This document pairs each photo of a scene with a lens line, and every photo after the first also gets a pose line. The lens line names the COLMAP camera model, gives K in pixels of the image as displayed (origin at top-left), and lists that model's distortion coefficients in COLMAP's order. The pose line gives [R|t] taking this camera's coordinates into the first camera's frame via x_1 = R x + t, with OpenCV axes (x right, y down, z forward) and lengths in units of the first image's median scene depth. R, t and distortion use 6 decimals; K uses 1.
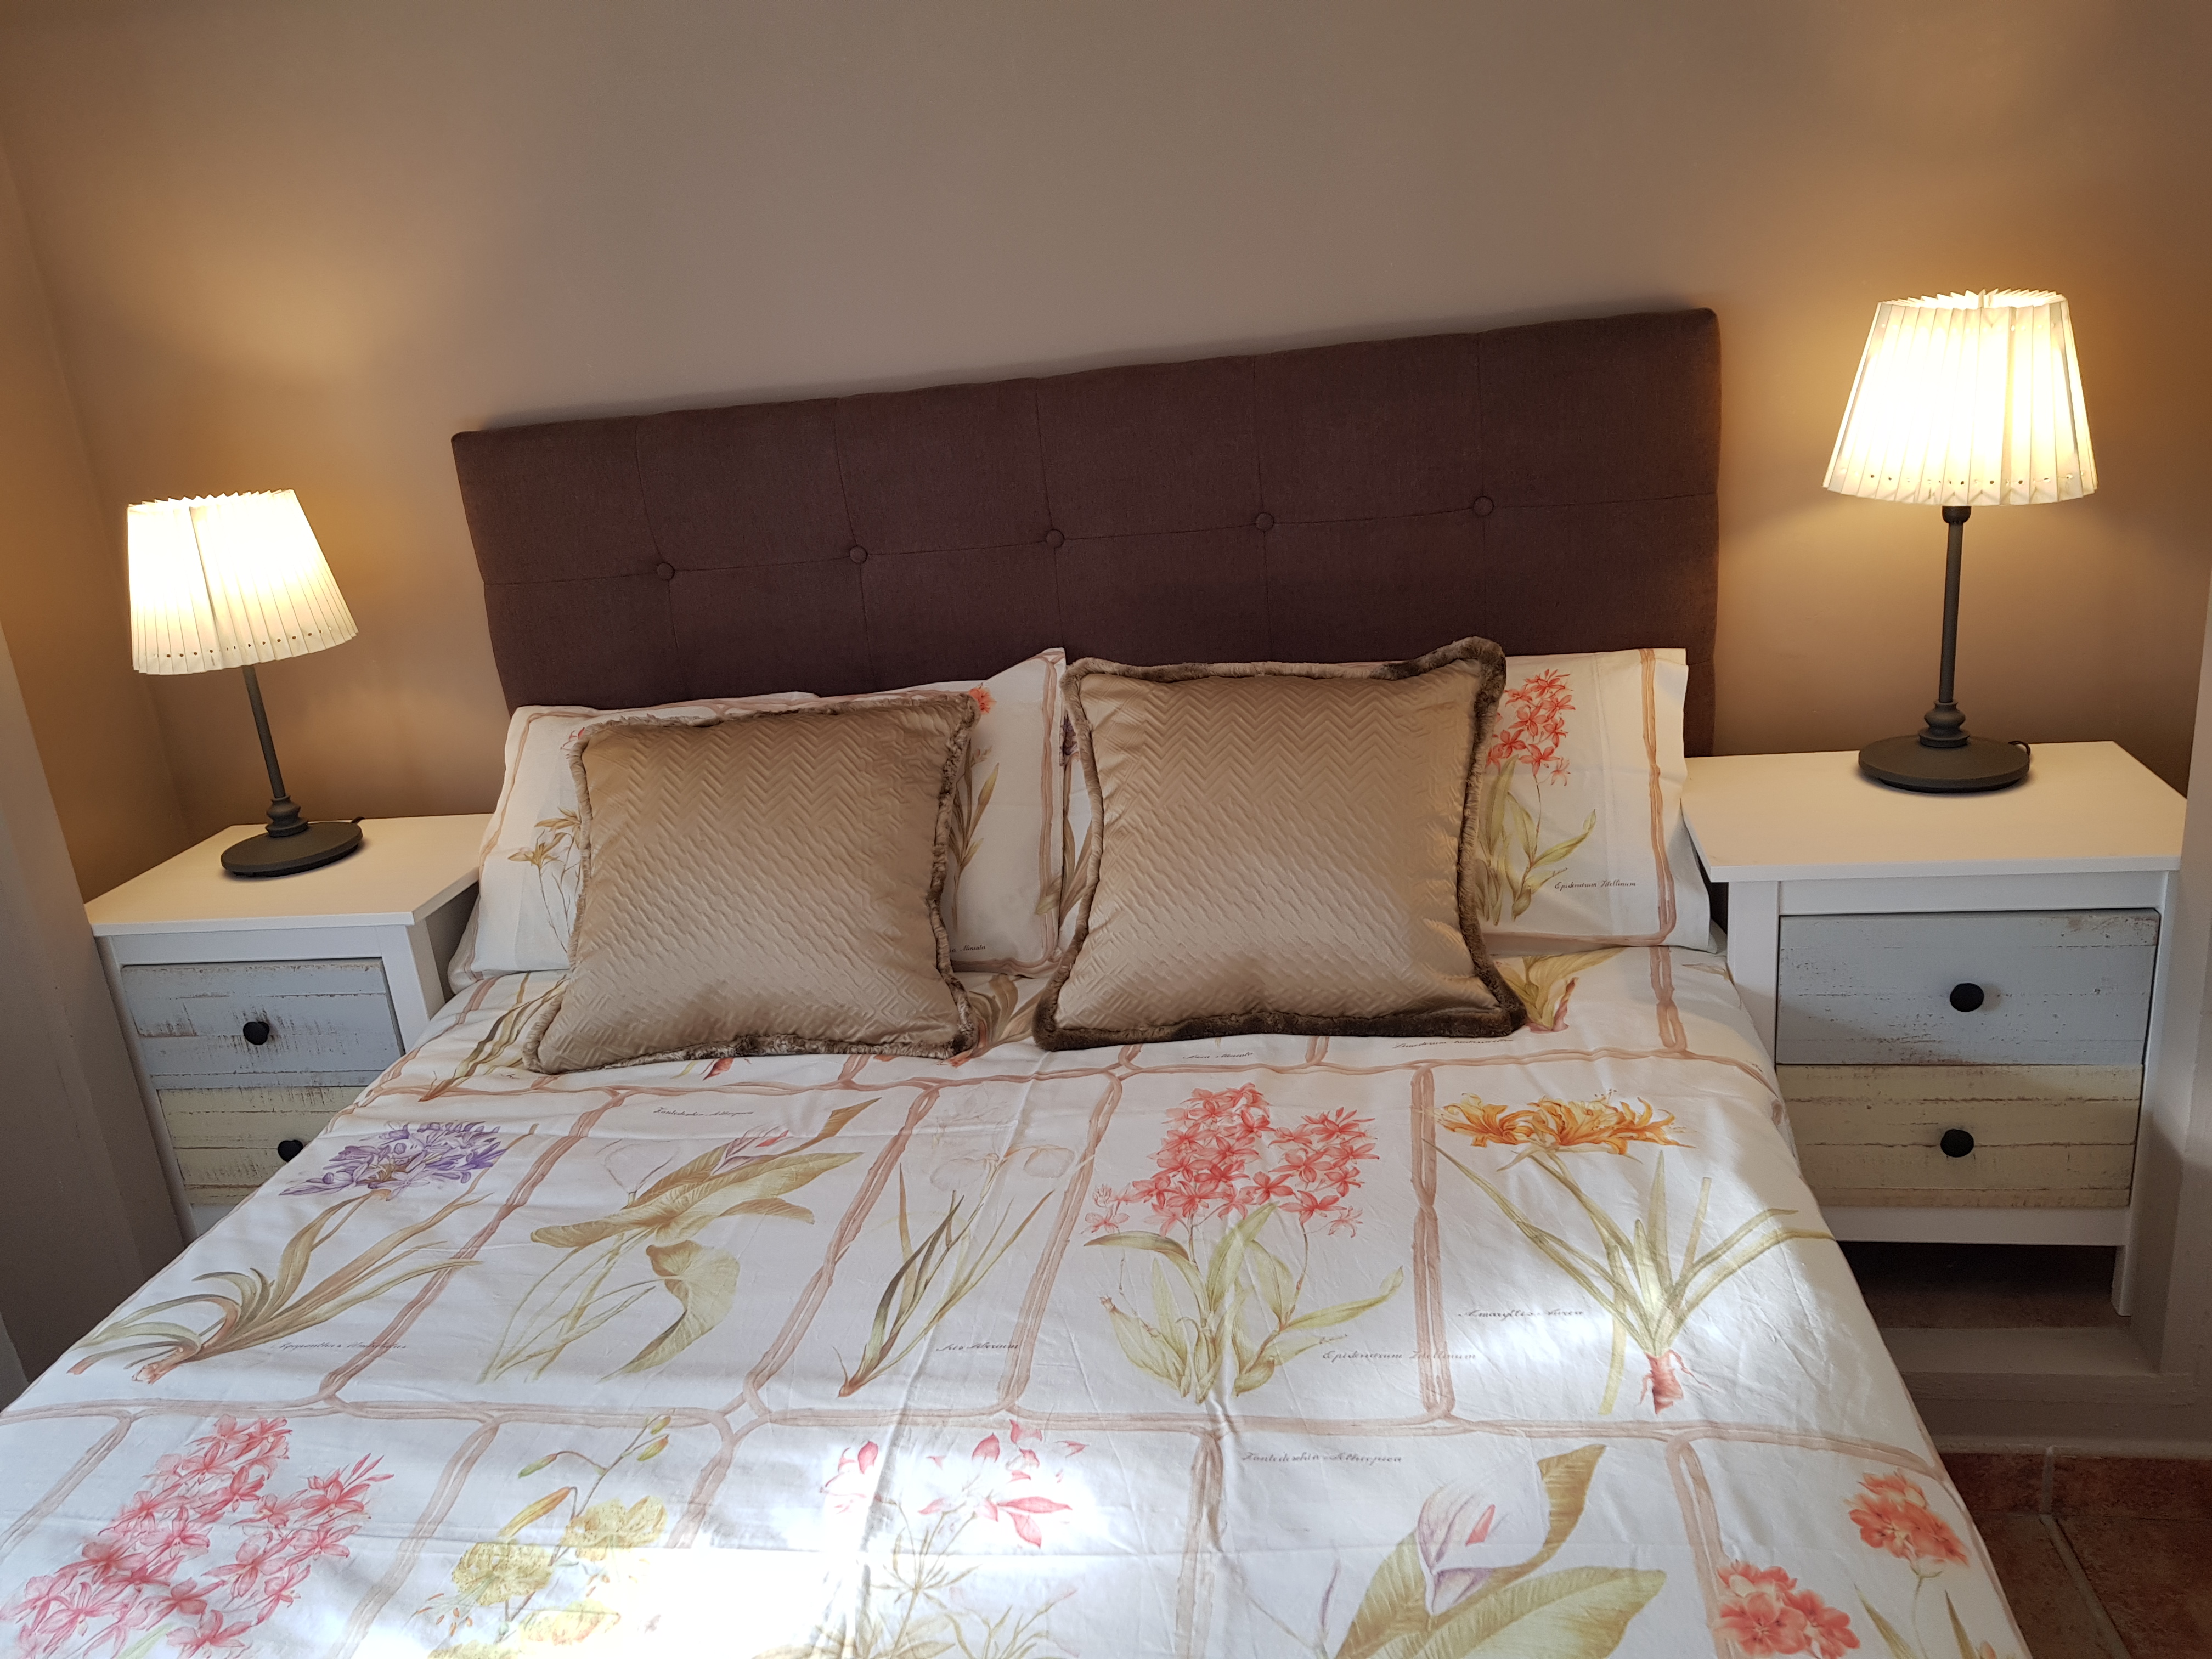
lens RADIAL K [[1771.6, 0, 1049.0], [0, 1771.6, 769.6], [0, 0, 1]] dist [0.112049, -0.177717]
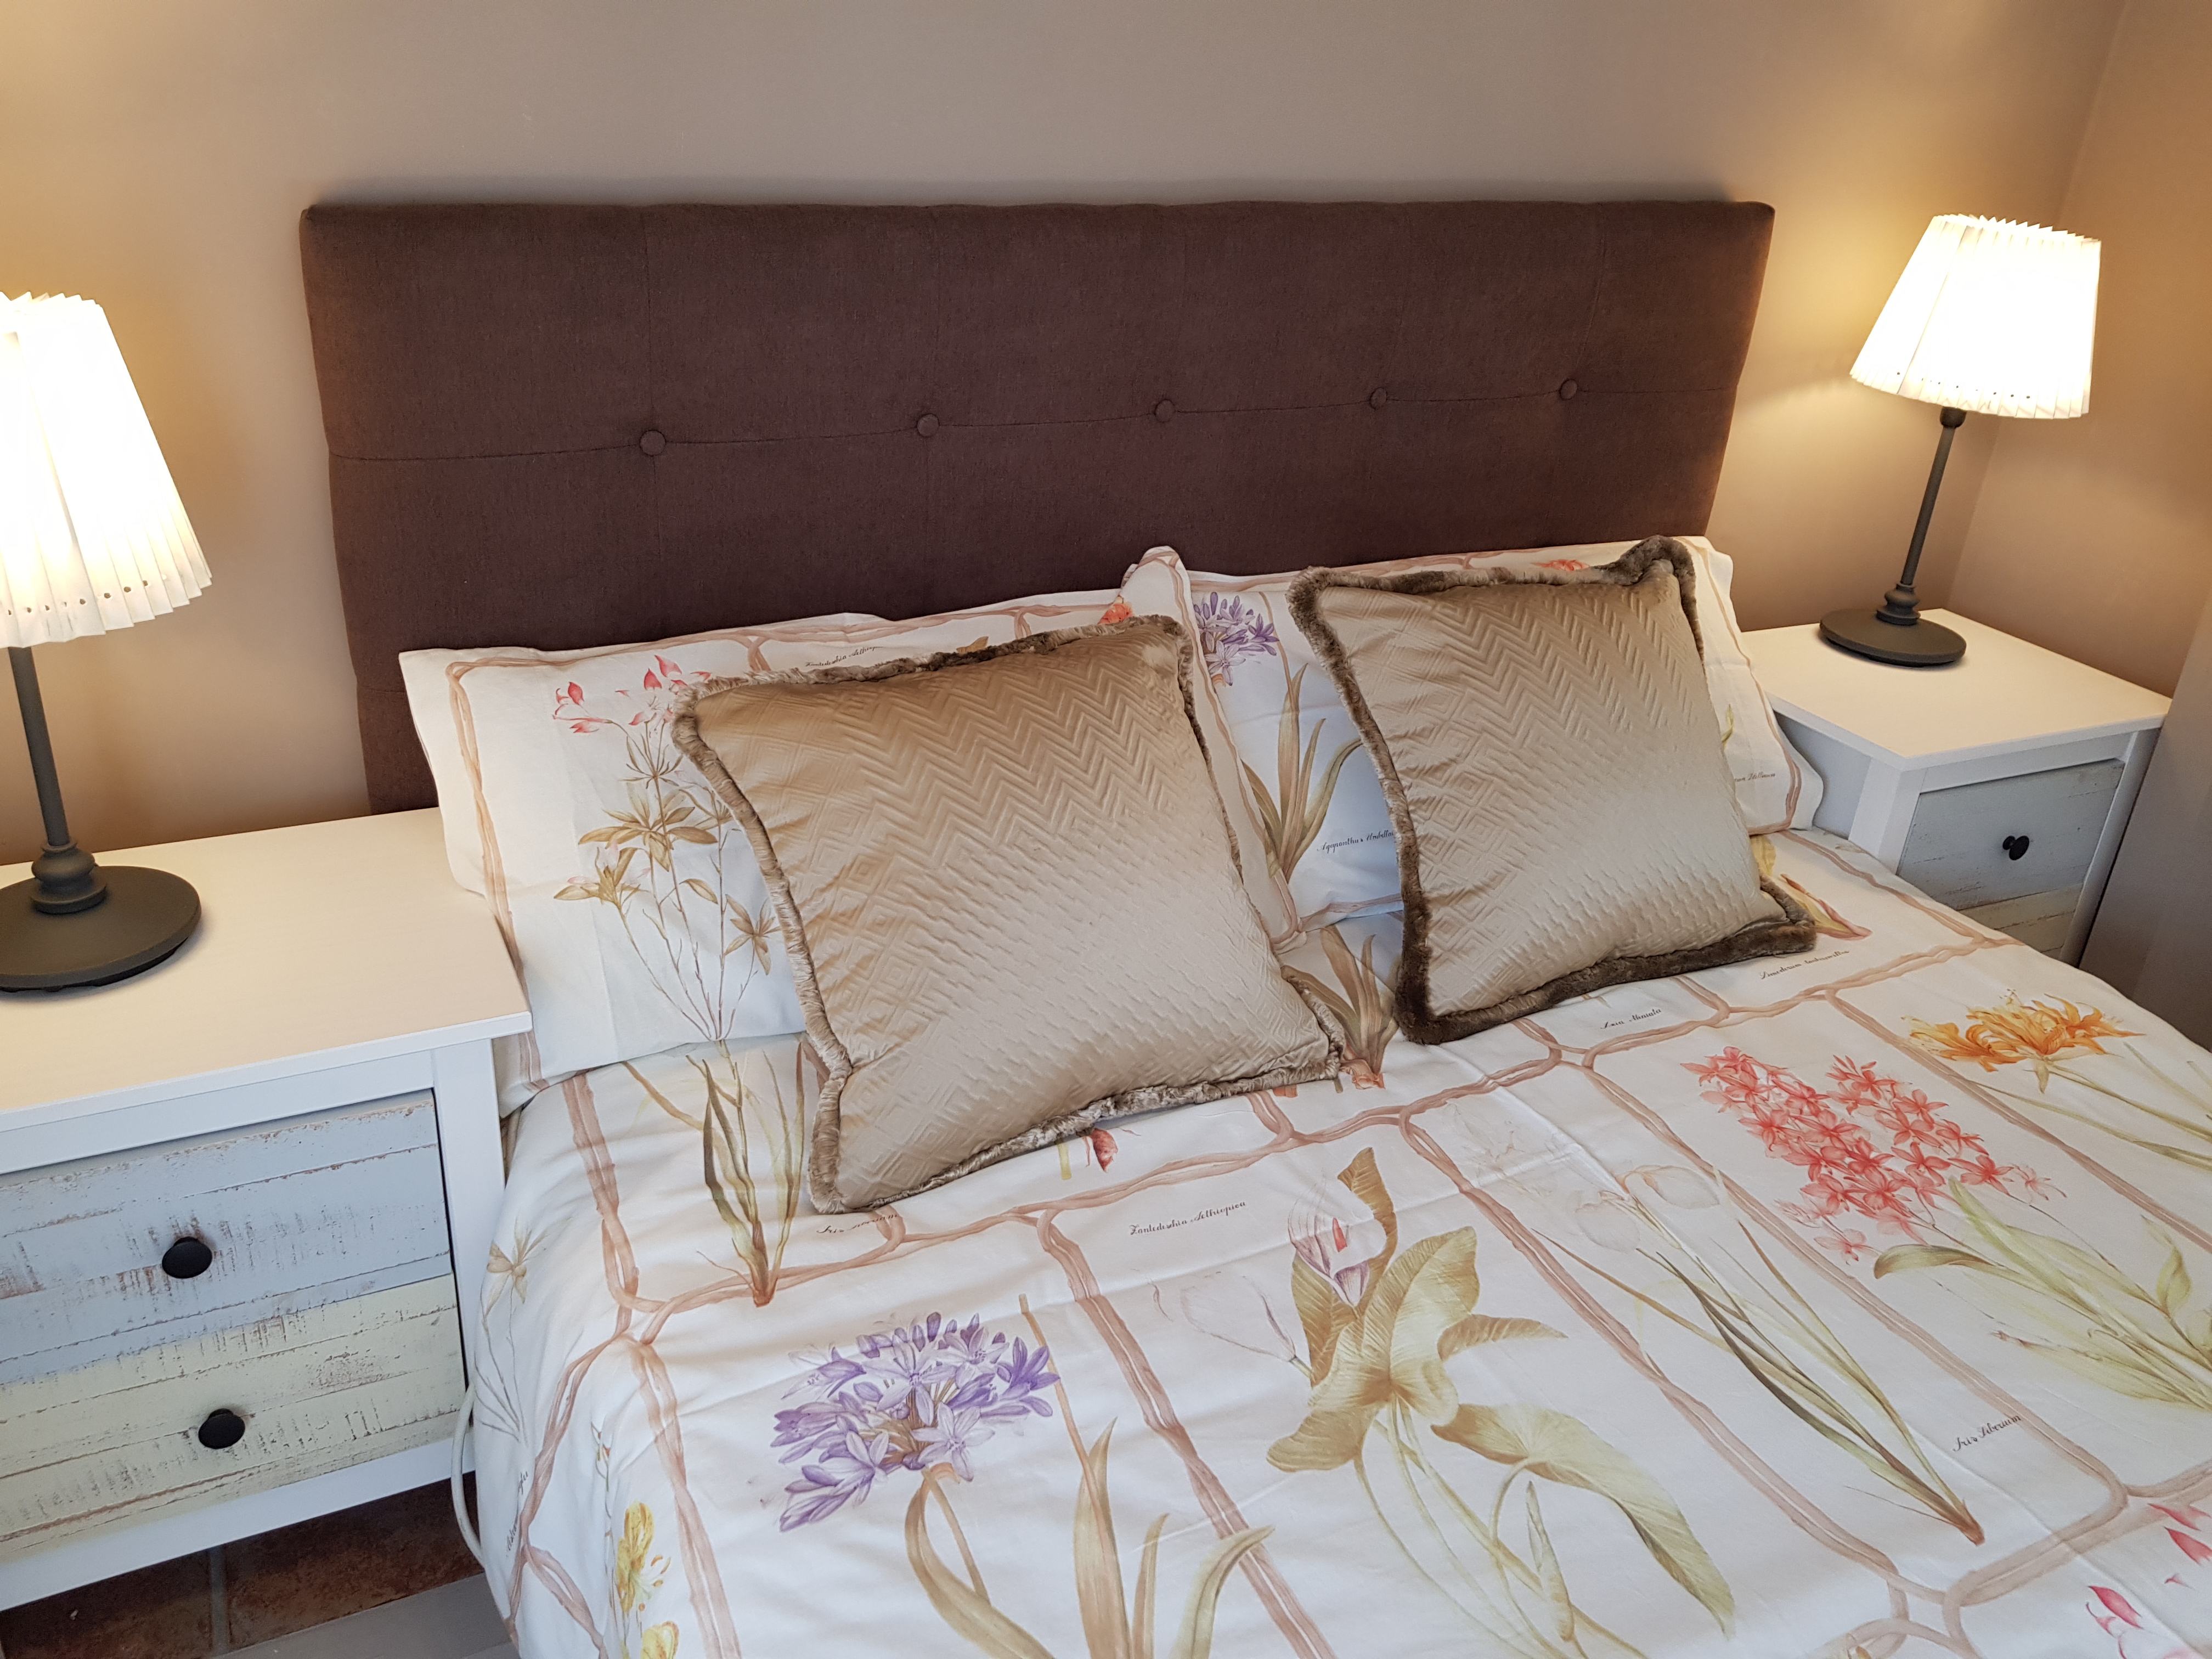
lens RADIAL K [[1771.6, 0, 1049.0], [0, 1771.6, 769.6], [0, 0, 1]] dist [0.112049, -0.177717]
pose [[0.788670, -0.103591, 0.606027, -0.678464], [0.031027, 0.991153, 0.129044, -0.092134], [-0.614034, -0.082970, 0.784907, 0.473673]]
